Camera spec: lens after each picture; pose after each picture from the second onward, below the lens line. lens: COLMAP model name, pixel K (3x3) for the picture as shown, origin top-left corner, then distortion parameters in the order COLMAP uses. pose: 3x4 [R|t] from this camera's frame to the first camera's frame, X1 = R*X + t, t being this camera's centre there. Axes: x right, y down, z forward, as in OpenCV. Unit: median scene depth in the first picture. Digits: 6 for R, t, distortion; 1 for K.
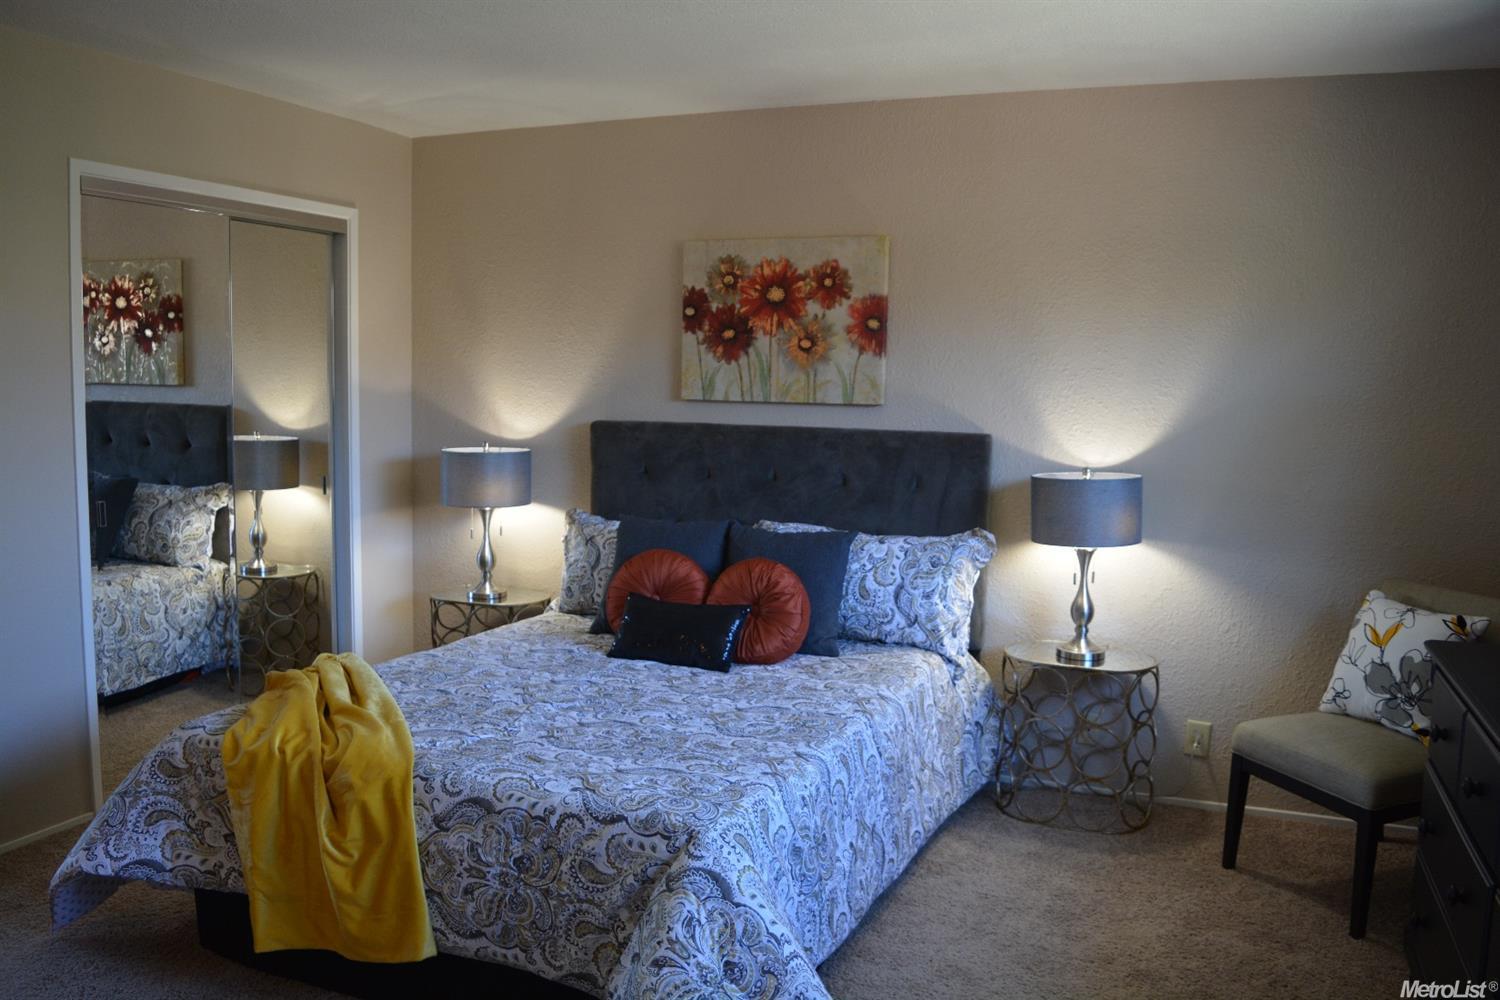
lens RADIAL K [[1175.1, 0, 740.7], [0, 1175.1, 499.4], [0, 0, 1]] dist [-0.086768, 0.008206]
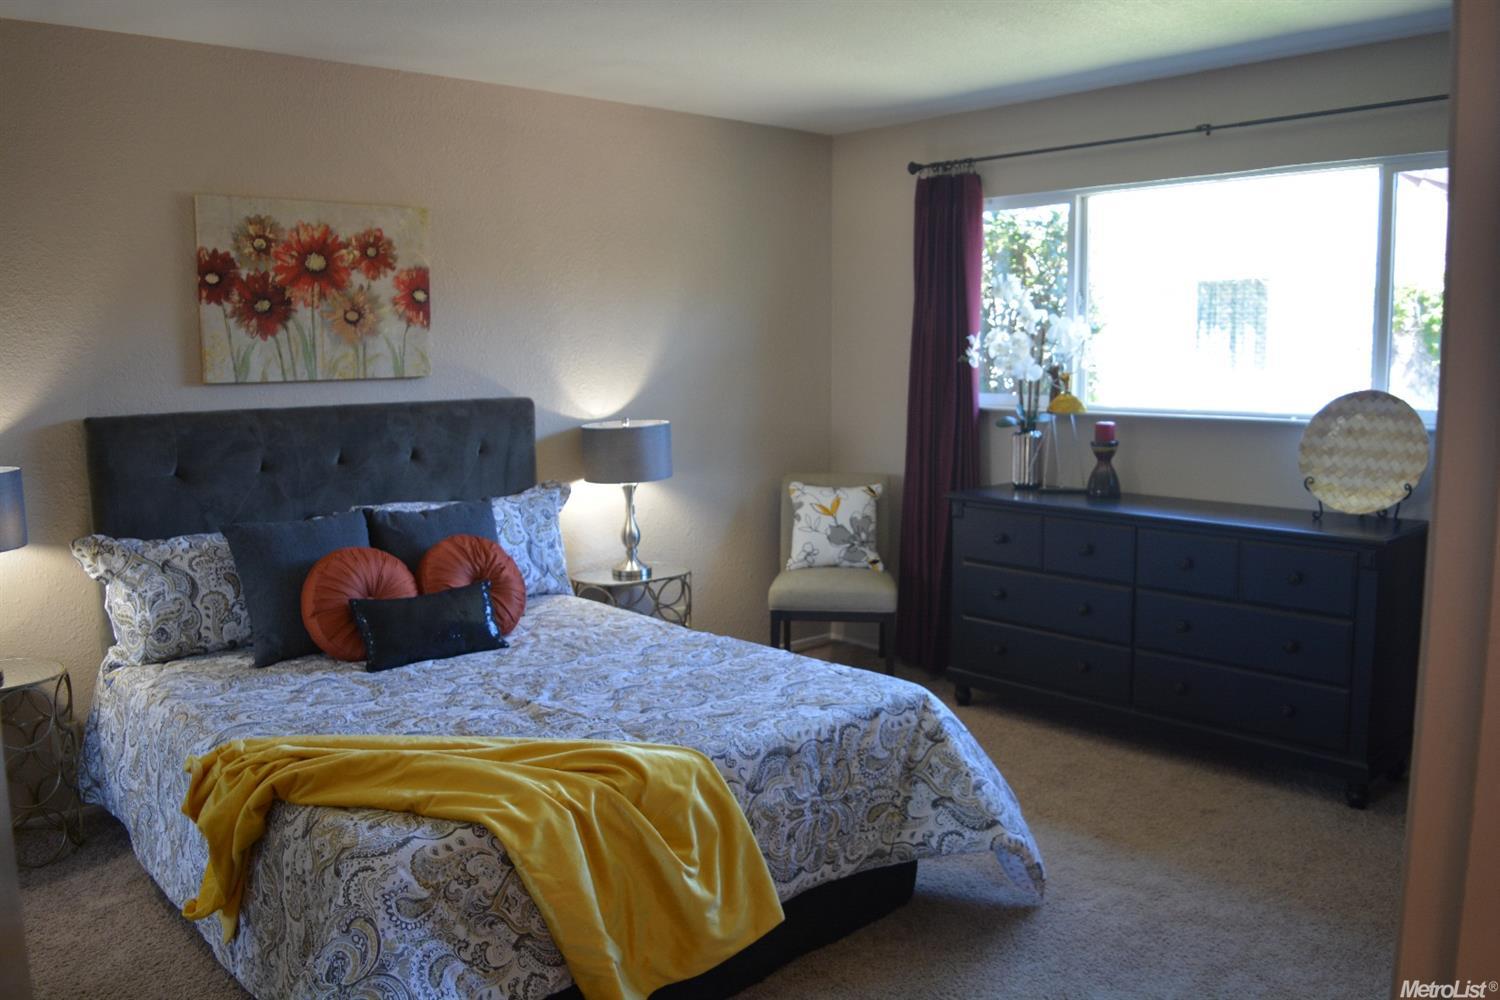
lens RADIAL K [[1175.1, 0, 737.1], [0, 1175.1, 504.6], [0, 0, 1]] dist [-0.086768, 0.008206]
pose [[0.442823, -0.139424, 0.885702, -0.667393], [0.114825, 0.988520, 0.098200, -0.039664], [-0.889226, 0.058216, 0.453749, 0.315162]]
